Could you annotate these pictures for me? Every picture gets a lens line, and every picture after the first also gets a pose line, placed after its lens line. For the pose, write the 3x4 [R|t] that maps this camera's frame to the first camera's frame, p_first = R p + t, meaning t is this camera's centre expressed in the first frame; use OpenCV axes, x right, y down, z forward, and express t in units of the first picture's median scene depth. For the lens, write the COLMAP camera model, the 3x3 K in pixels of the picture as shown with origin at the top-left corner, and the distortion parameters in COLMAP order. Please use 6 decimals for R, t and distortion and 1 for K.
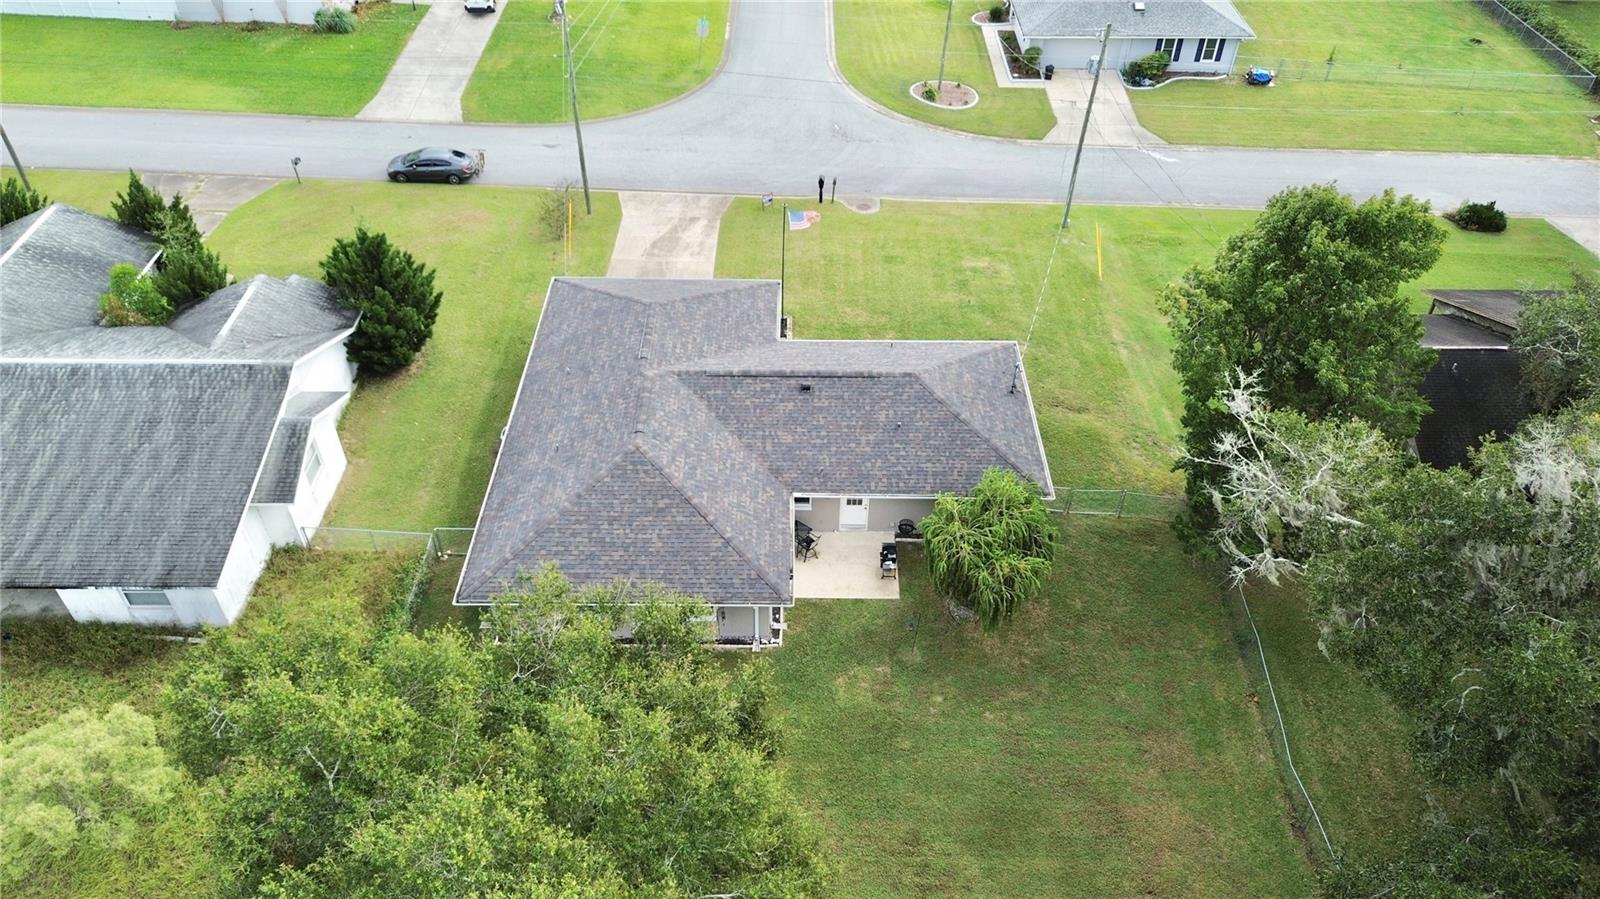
lens RADIAL K [[1140.6, 0, 800.0], [0, 1140.6, 449.5], [0, 0, 1]] dist [0.068252, -0.060720]
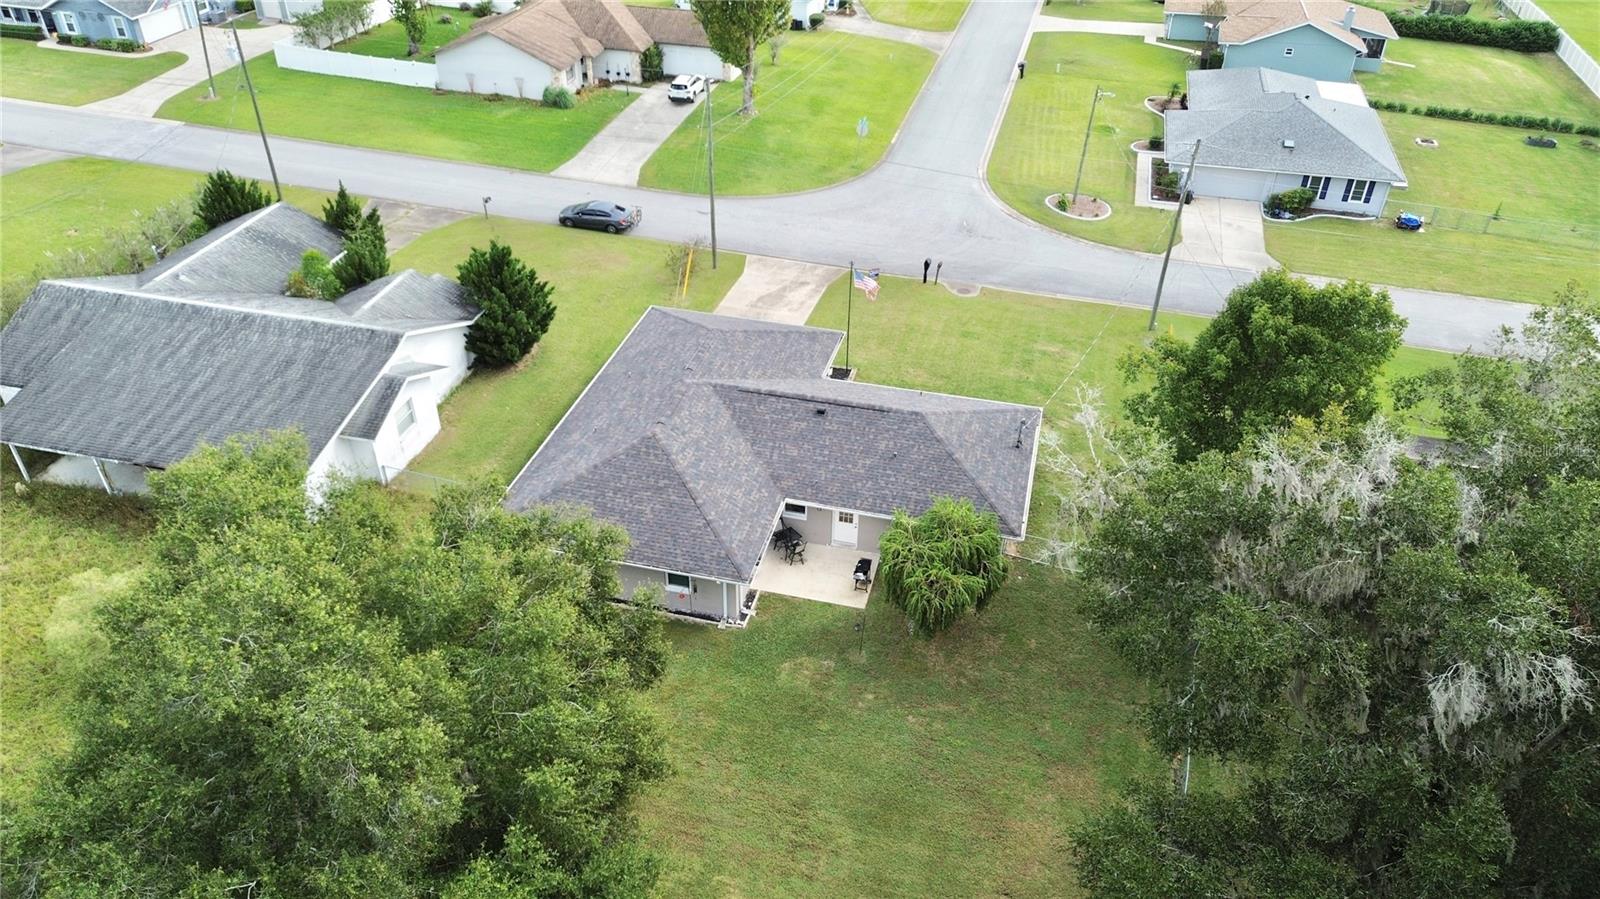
lens RADIAL K [[1140.6, 0, 800.0], [0, 1140.6, 449.5], [0, 0, 1]] dist [0.068252, -0.060720]
pose [[0.969795, 0.139266, -0.200256, 0.175222], [-0.160866, 0.982306, -0.095905, 0.075330], [0.183357, 0.125222, 0.975038, -0.065434]]
